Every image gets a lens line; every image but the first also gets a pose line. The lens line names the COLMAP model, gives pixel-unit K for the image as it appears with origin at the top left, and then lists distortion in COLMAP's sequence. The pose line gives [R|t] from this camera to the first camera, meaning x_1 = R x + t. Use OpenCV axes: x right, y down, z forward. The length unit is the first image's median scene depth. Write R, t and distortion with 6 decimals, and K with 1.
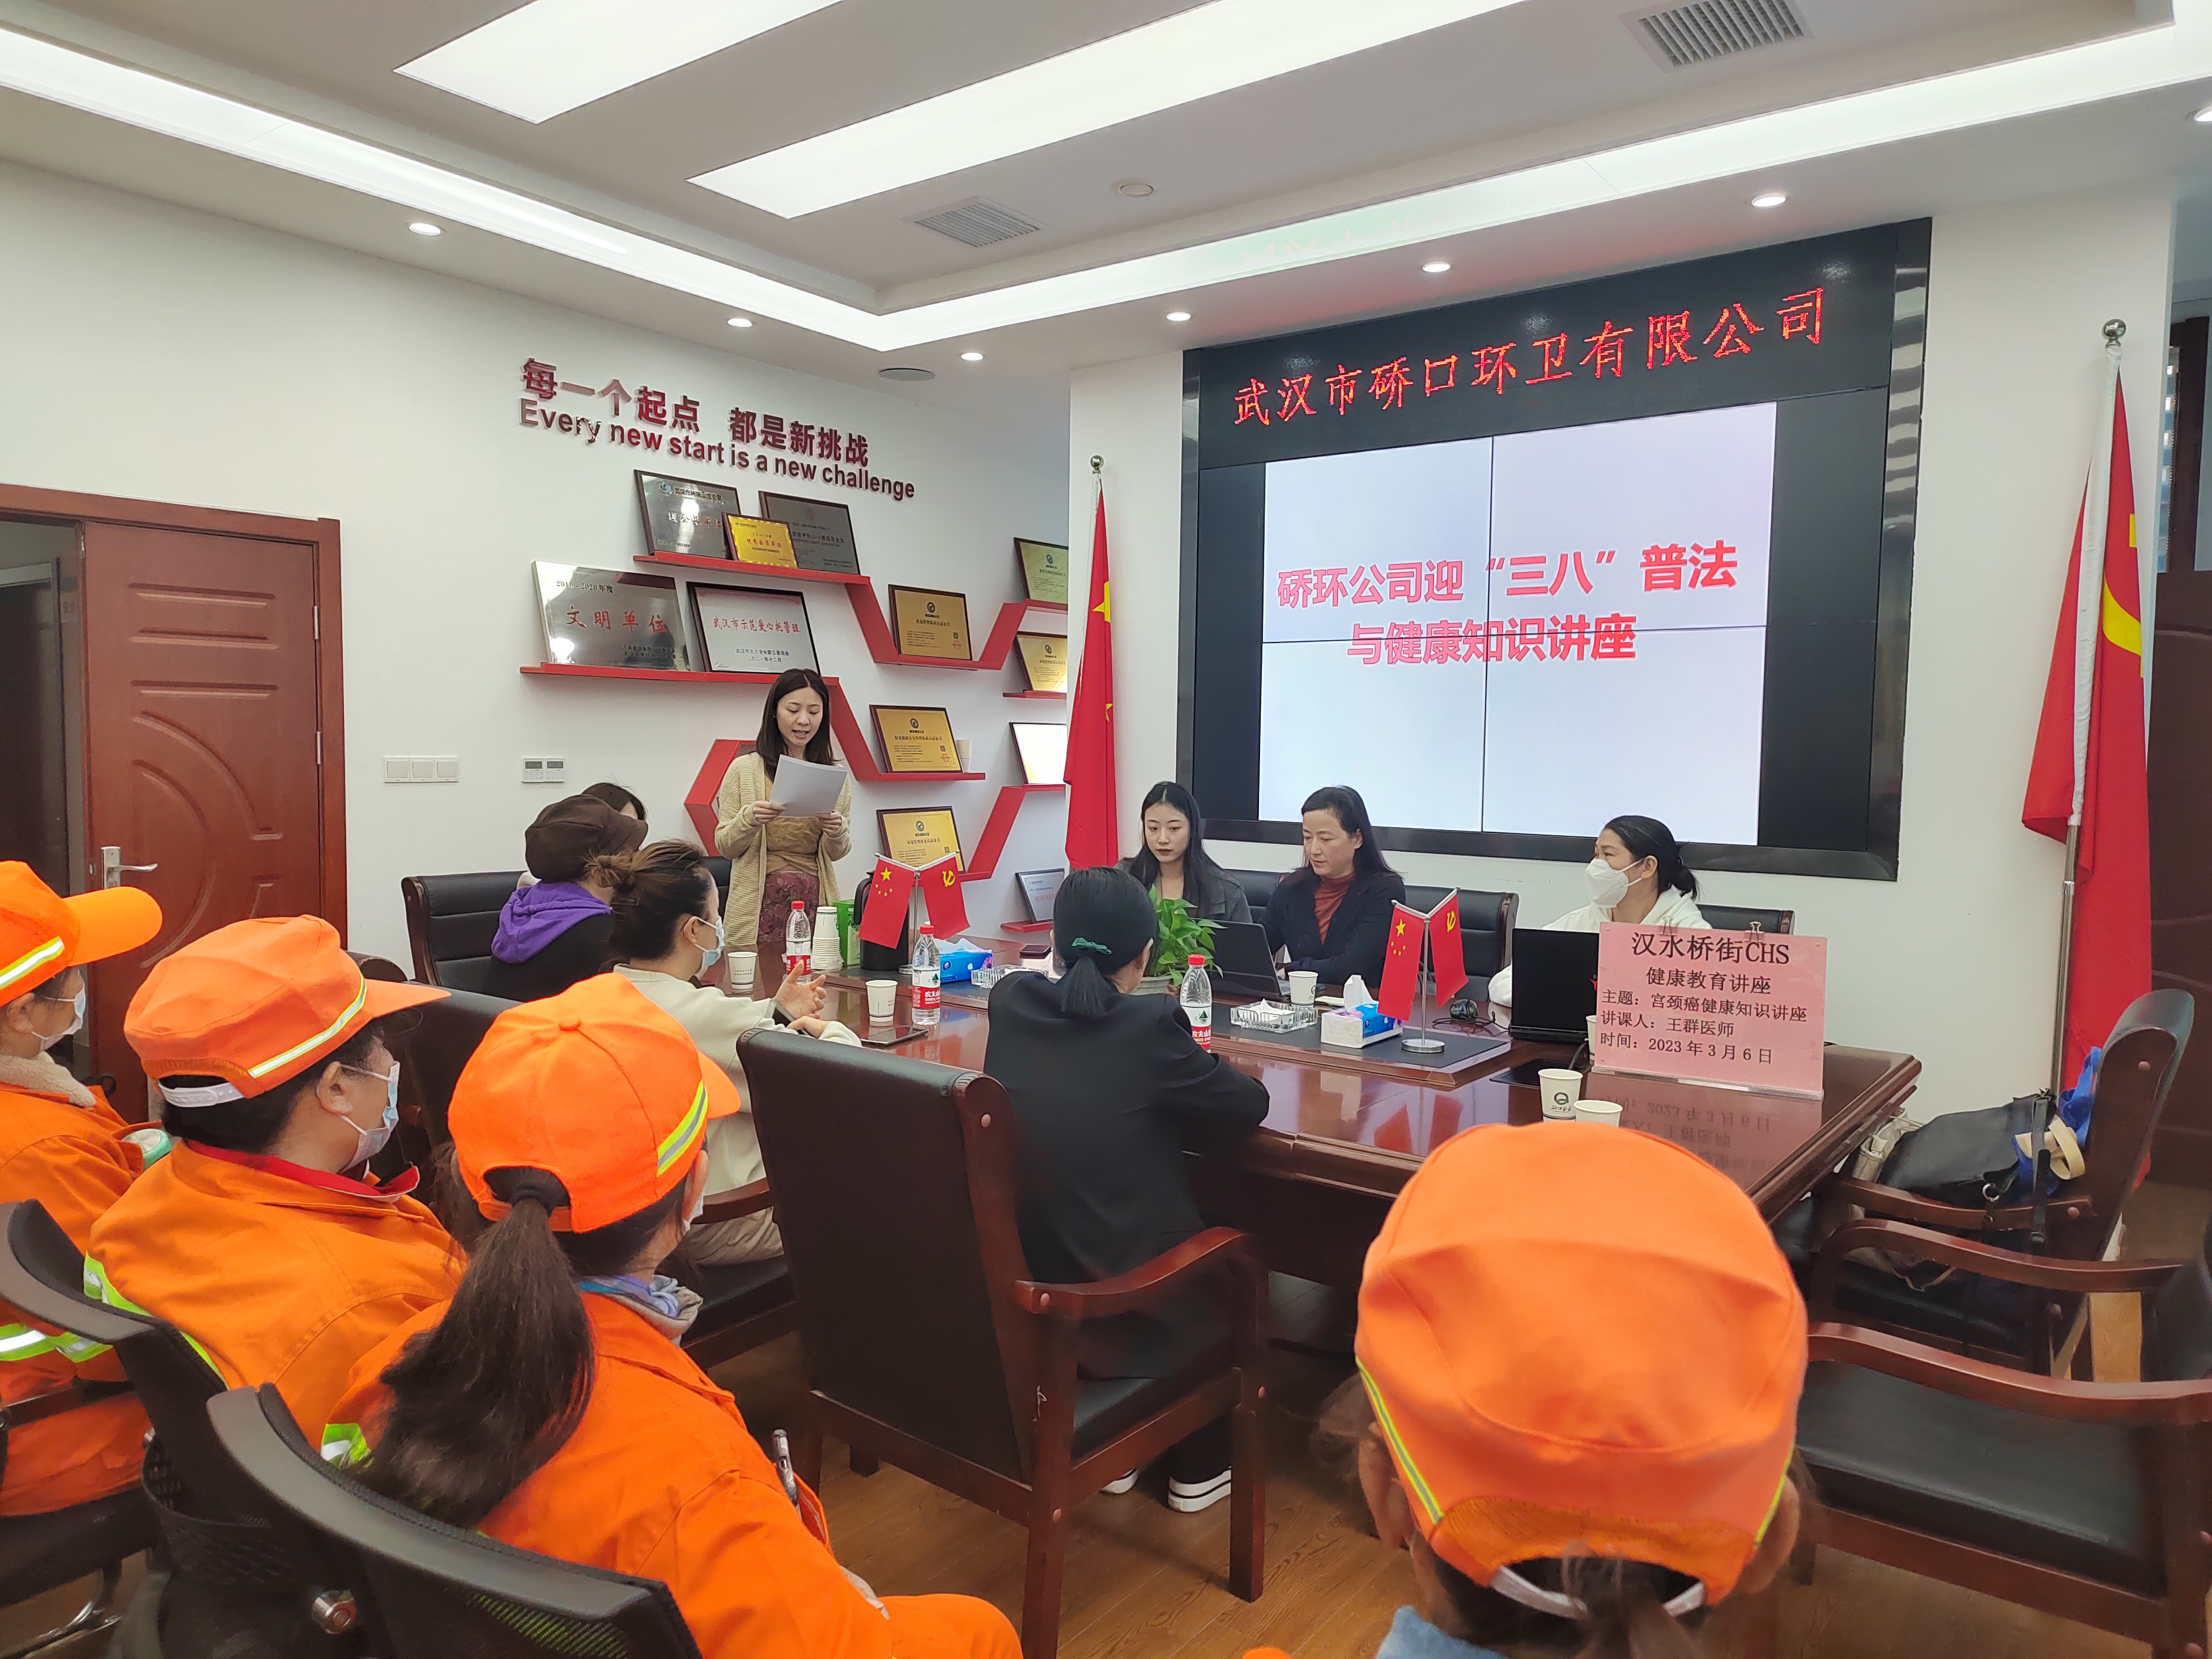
lens RADIAL K [[1493.7, 0, 1111.4], [0, 1493.7, 826.3], [0, 0, 1]] dist [0.014192, 0.039938]
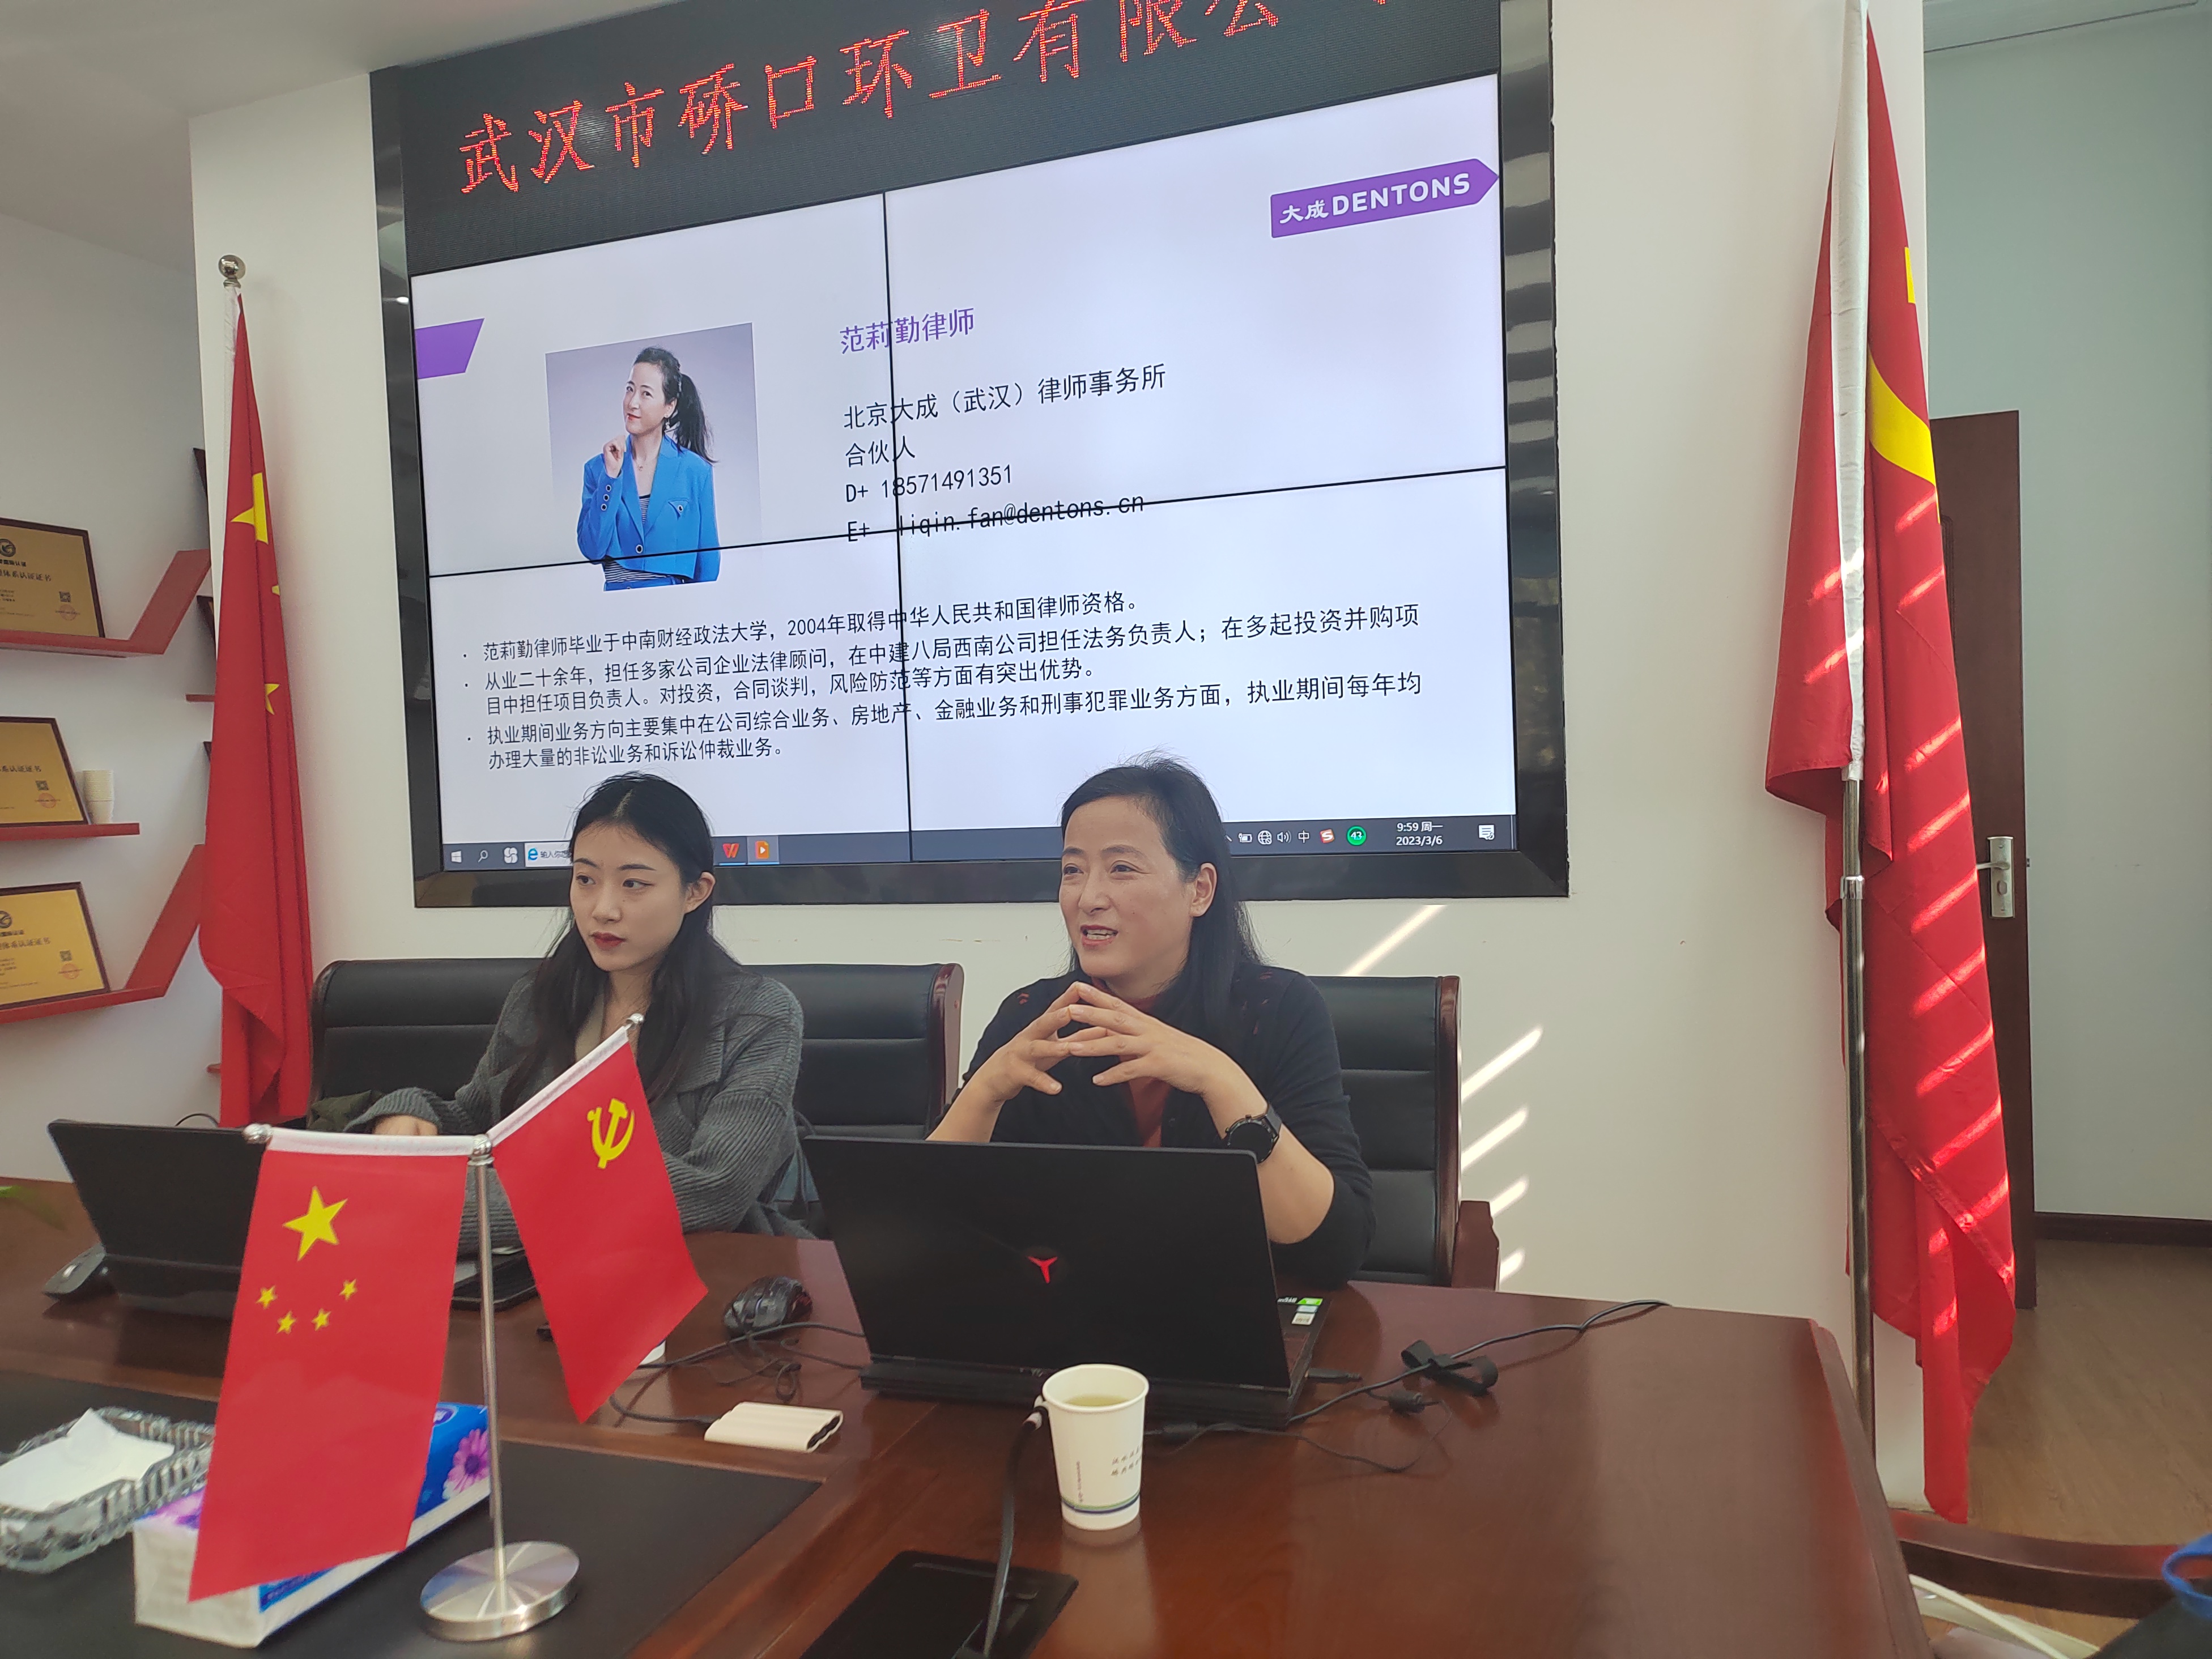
lens RADIAL K [[1468.0, 0, 1111.1], [0, 1468.0, 810.9], [0, 0, 1]] dist [0.039248, -0.021785]
pose [[0.951528, -0.053609, 0.302854, 0.146509], [0.067442, 0.997095, -0.035395, 0.009409], [-0.300076, 0.054105, 0.952380, 0.420085]]
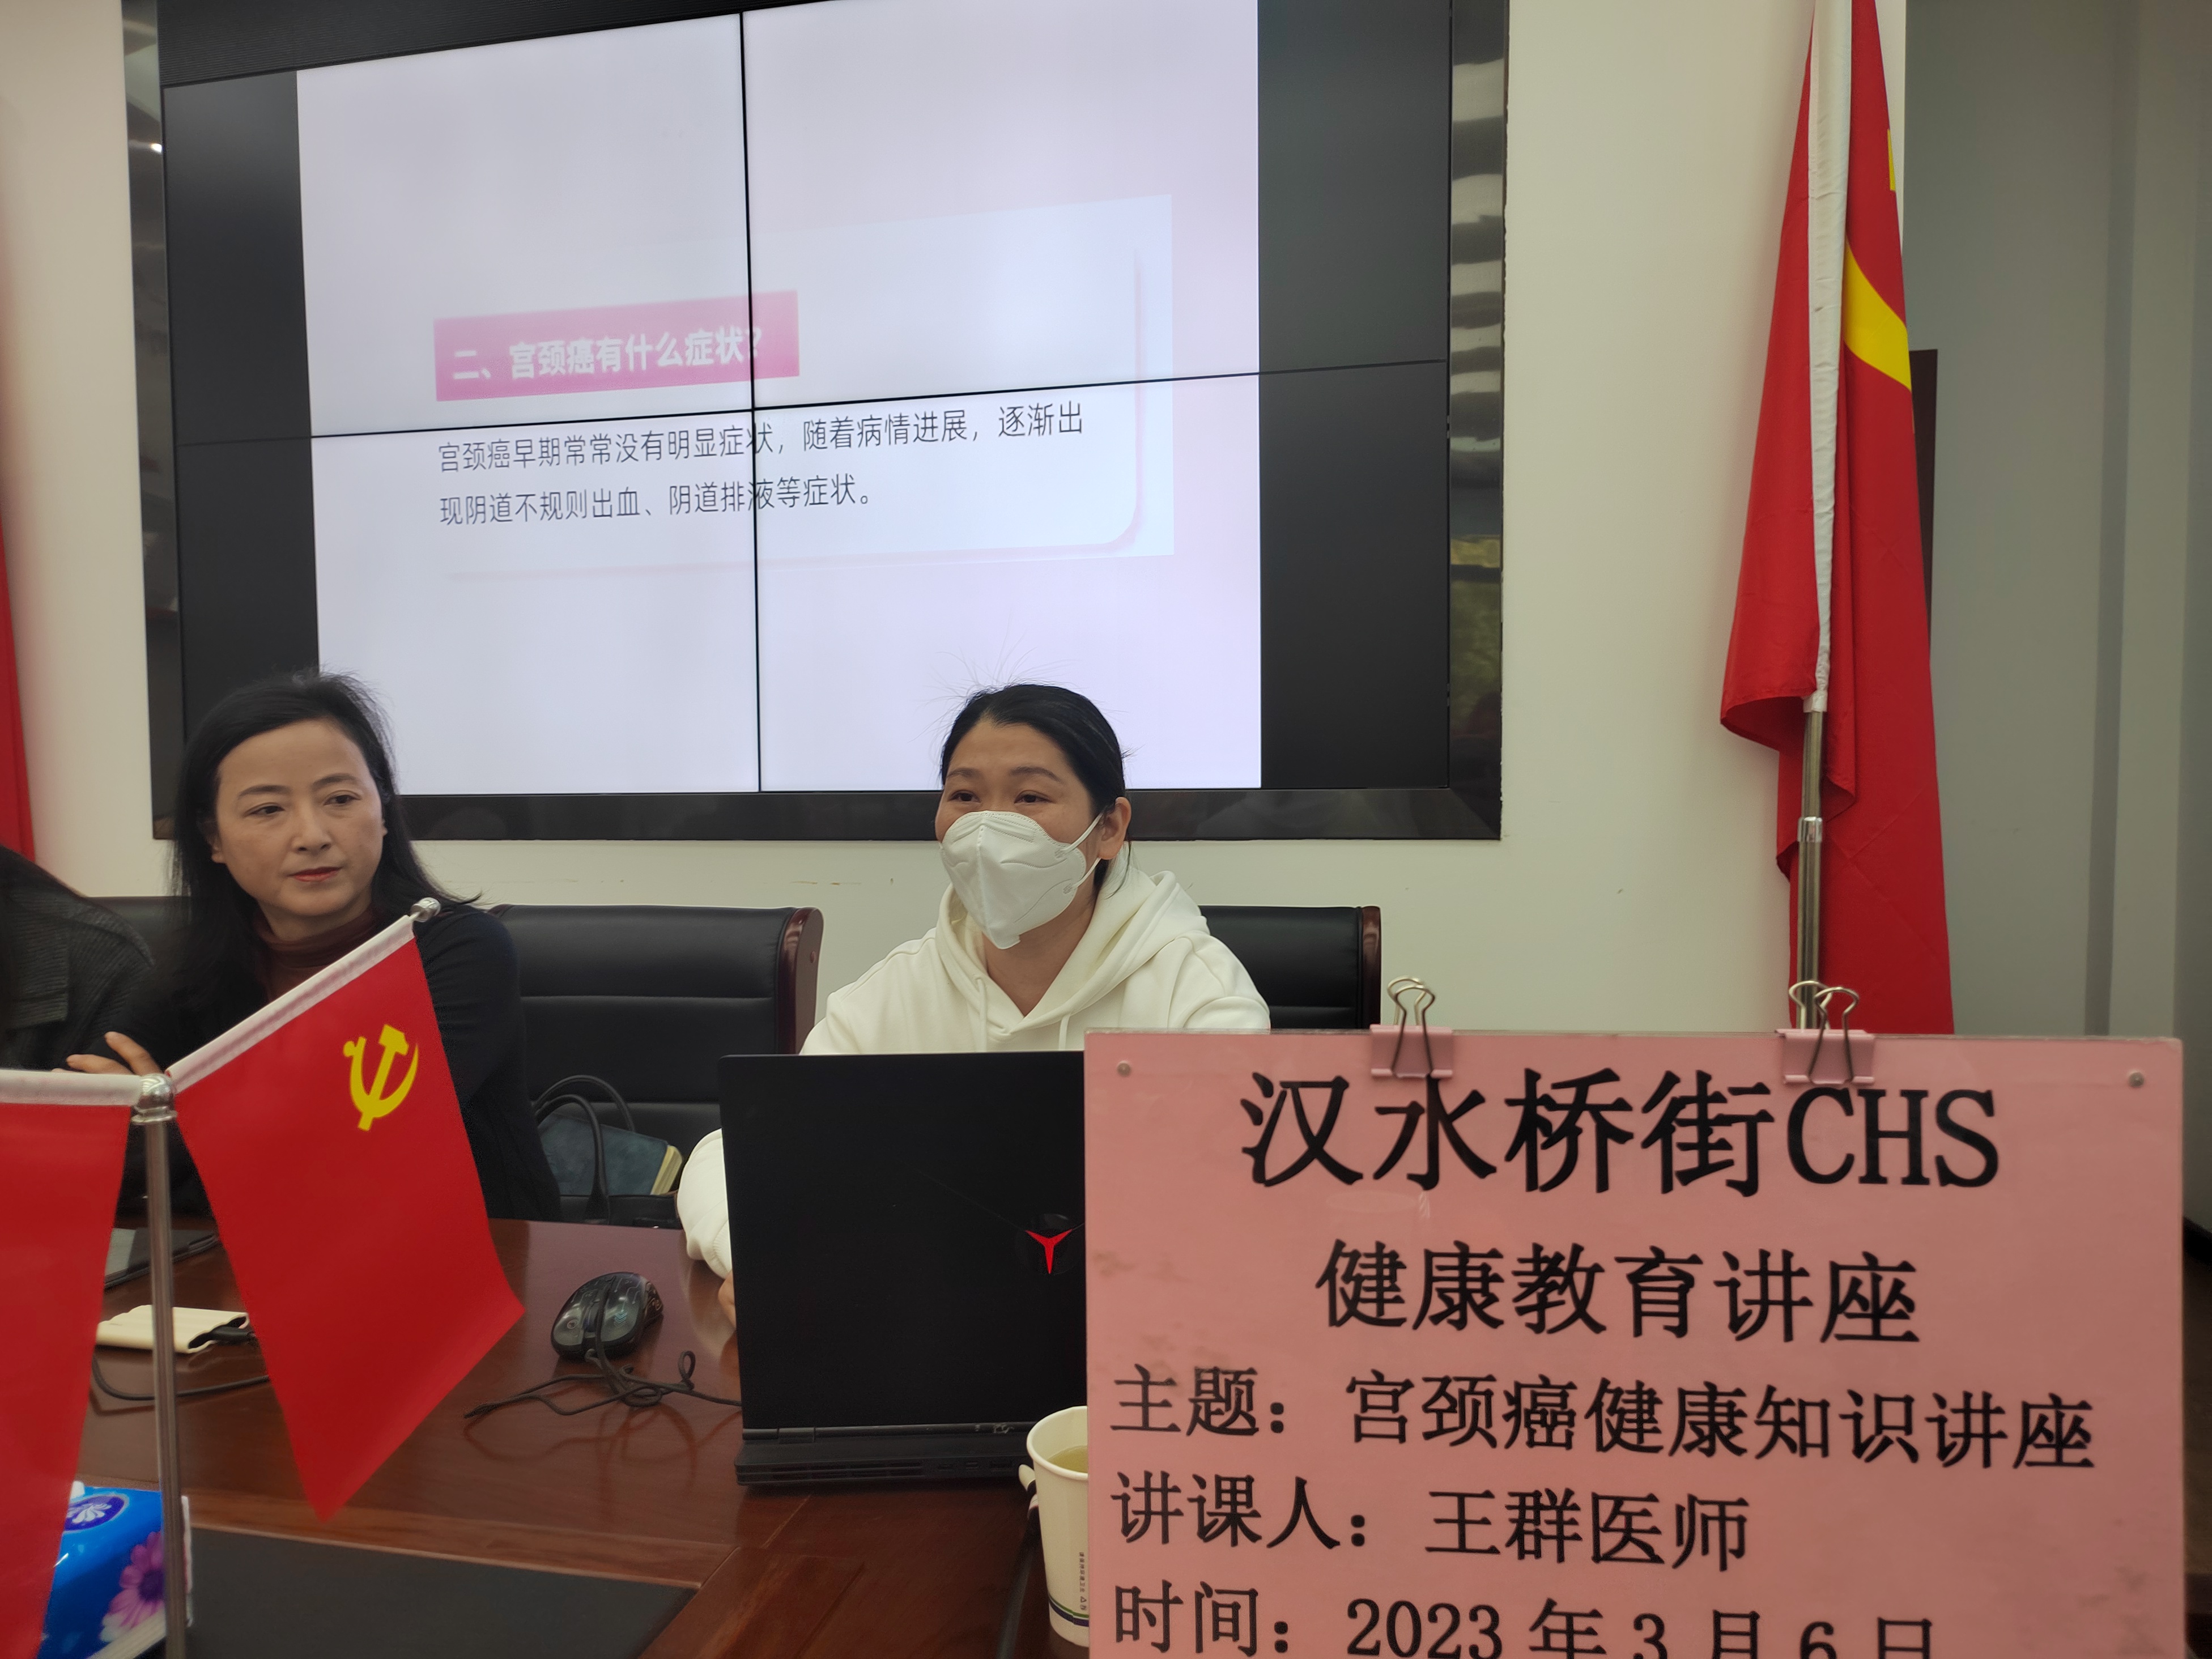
lens RADIAL K [[1488.1, 0, 1098.4], [0, 1488.1, 796.0], [0, 0, 1]] dist [0.087946, -0.080107]
pose [[0.915387, -0.038992, 0.400681, 0.145776], [0.051677, 0.998445, -0.020896, 0.021166], [-0.399244, 0.039833, 0.915979, 0.477482]]
